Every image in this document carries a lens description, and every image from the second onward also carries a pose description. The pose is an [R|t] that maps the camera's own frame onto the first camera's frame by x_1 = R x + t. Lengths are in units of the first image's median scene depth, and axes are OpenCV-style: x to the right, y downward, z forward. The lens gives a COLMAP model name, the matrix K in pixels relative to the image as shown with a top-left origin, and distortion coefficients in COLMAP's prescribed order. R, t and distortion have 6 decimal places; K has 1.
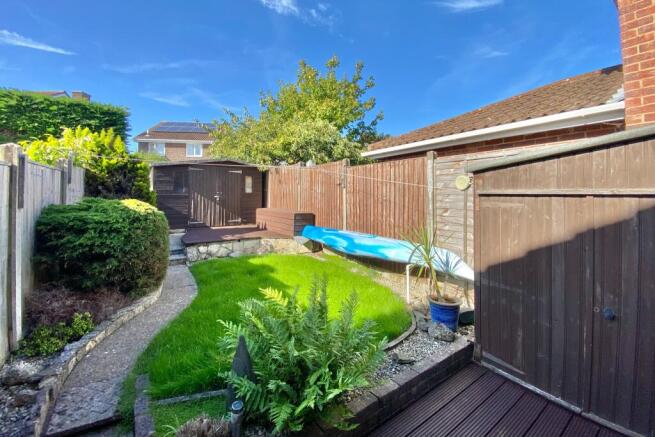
lens RADIAL K [[280.2, 0, 335.1], [0, 280.2, 191.3], [0, 0, 1]] dist [0.000921, -0.000363]
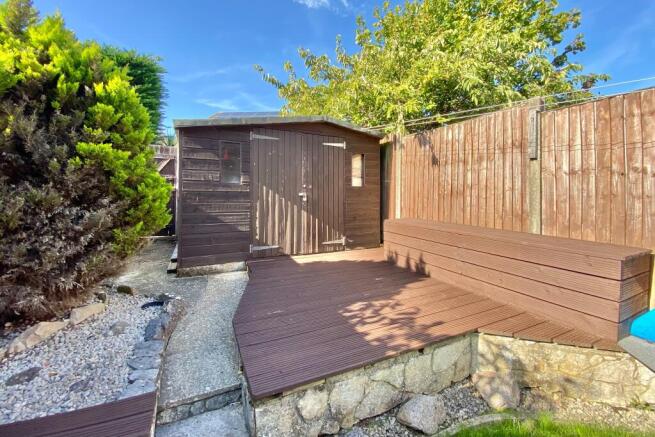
lens RADIAL K [[280.2, 0, 328.4], [0, 280.2, 192.9], [0, 0, 1]] dist [0.000921, -0.000363]
pose [[0.981679, 0.002140, -0.190529, -0.297145], [0.000963, 0.999868, 0.016189, 0.009193], [0.190539, -0.016076, 0.981548, 0.548723]]
